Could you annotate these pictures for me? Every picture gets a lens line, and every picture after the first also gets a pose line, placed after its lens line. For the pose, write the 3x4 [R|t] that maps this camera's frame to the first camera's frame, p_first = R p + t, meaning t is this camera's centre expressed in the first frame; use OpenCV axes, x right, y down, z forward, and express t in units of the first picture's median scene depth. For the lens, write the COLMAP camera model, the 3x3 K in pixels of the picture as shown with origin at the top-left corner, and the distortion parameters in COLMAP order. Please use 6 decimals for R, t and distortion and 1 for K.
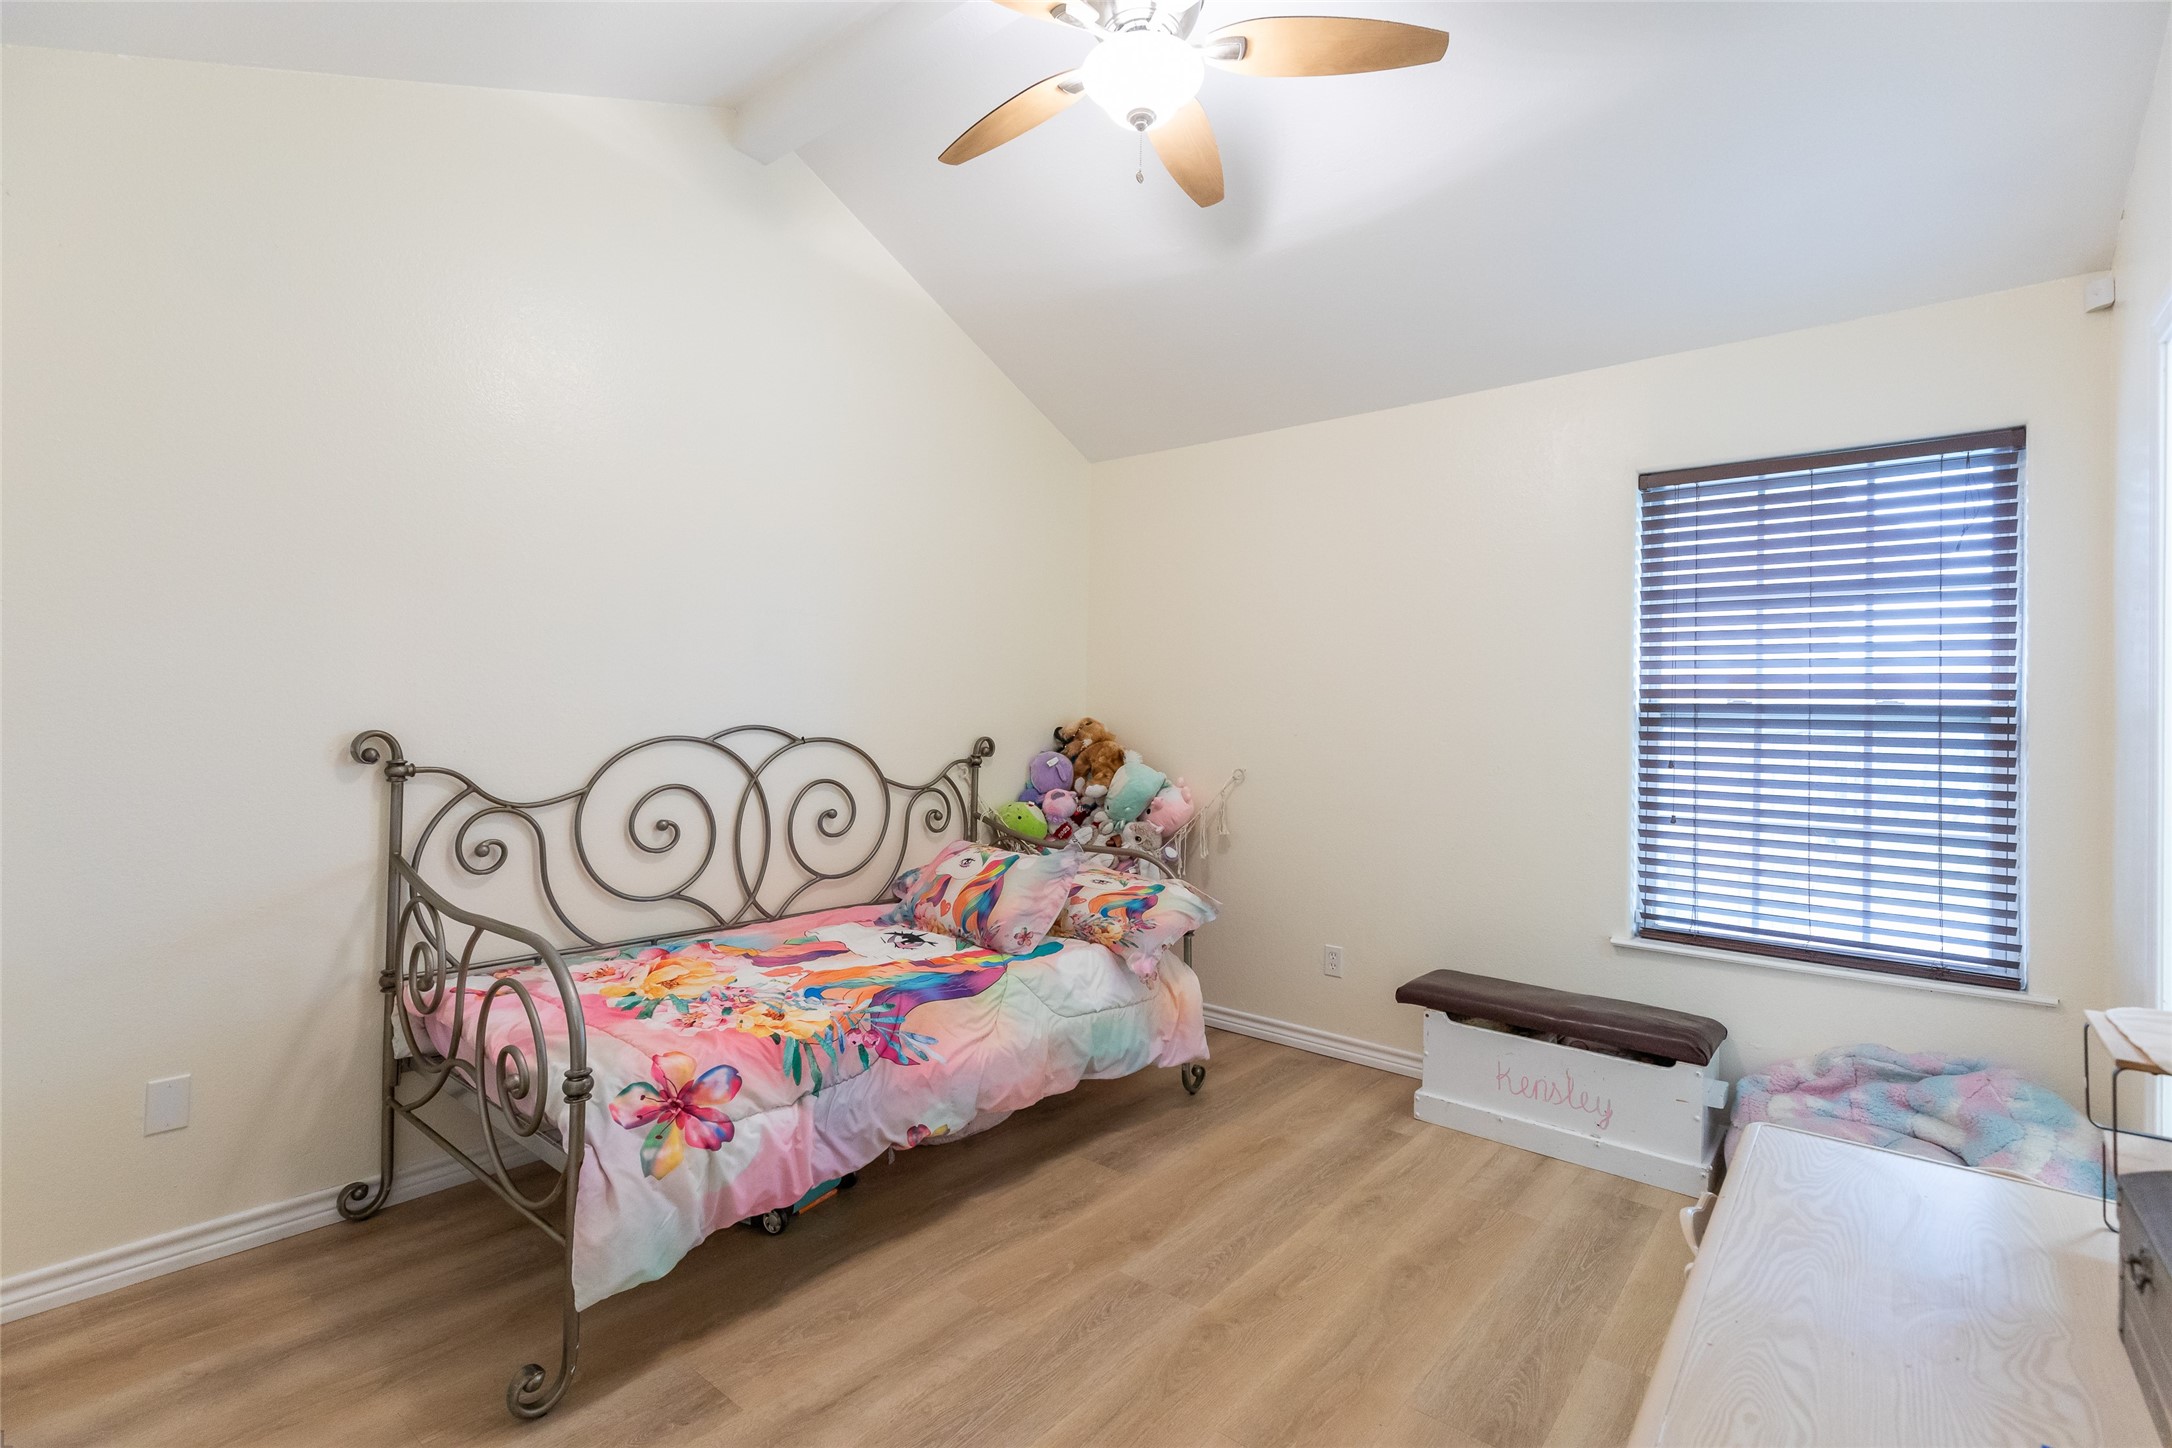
lens RADIAL K [[984.0, 0, 1076.0], [0, 984.0, 712.4], [0, 0, 1]] dist [0.011203, -0.000640]
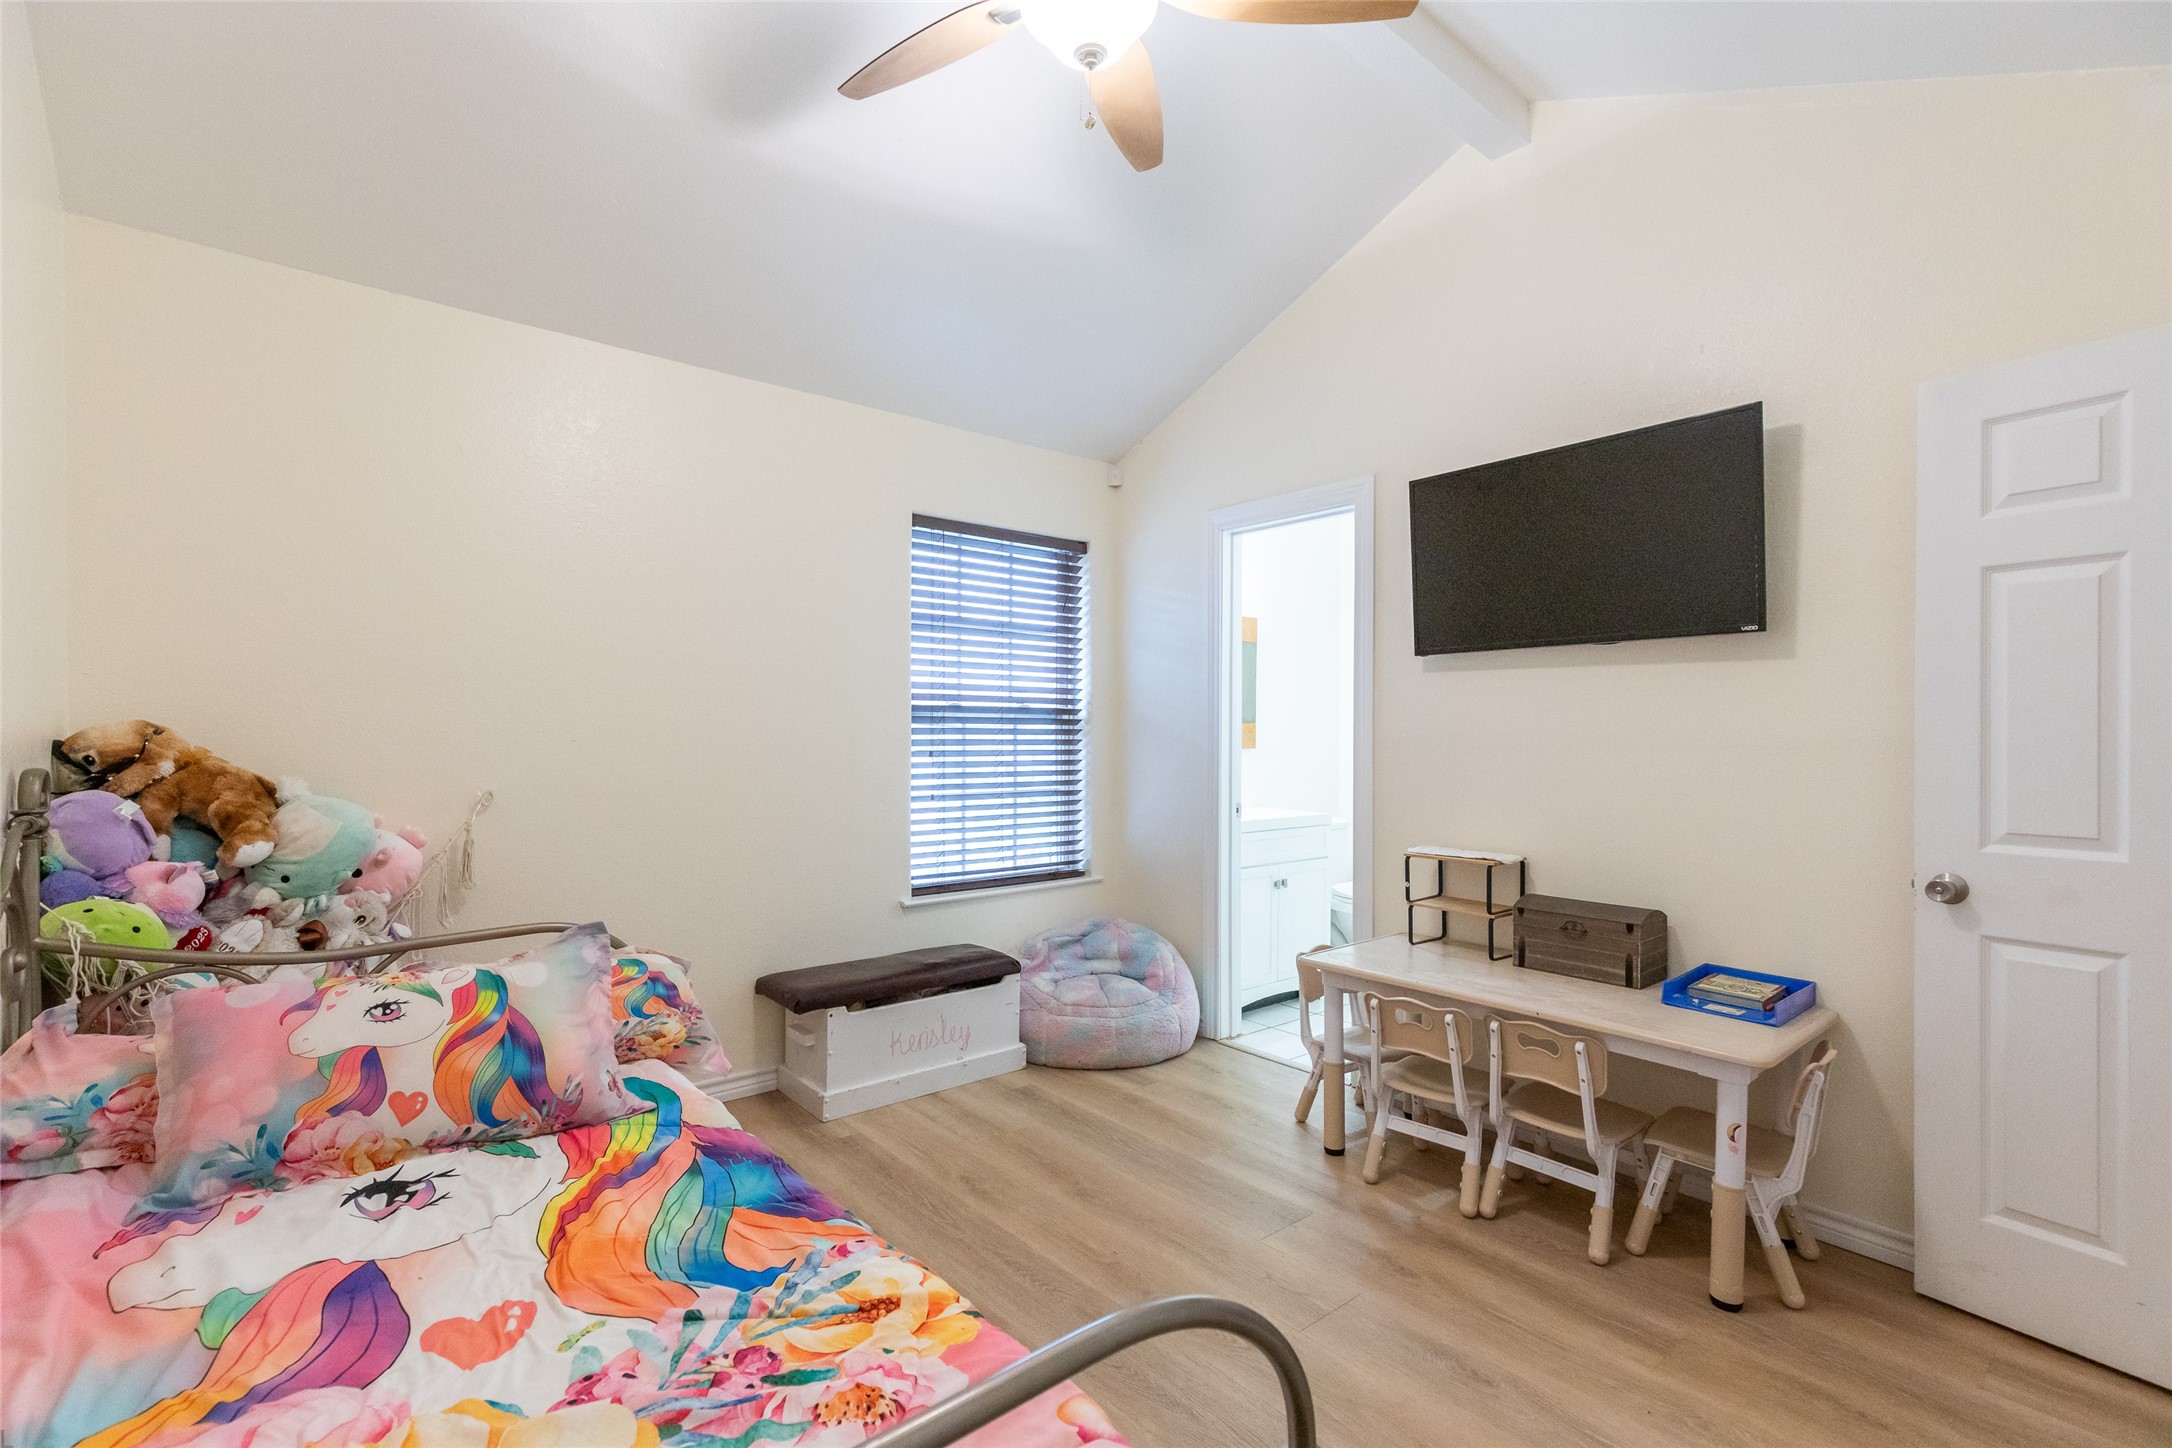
lens RADIAL K [[984.0, 0, 1077.7], [0, 984.0, 735.9], [0, 0, 1]] dist [0.011203, -0.000640]
pose [[0.182894, -0.031814, 0.982618, -0.626620], [-0.013815, 0.999294, 0.034925, -0.016909], [-0.983036, -0.019962, 0.182325, 0.630269]]
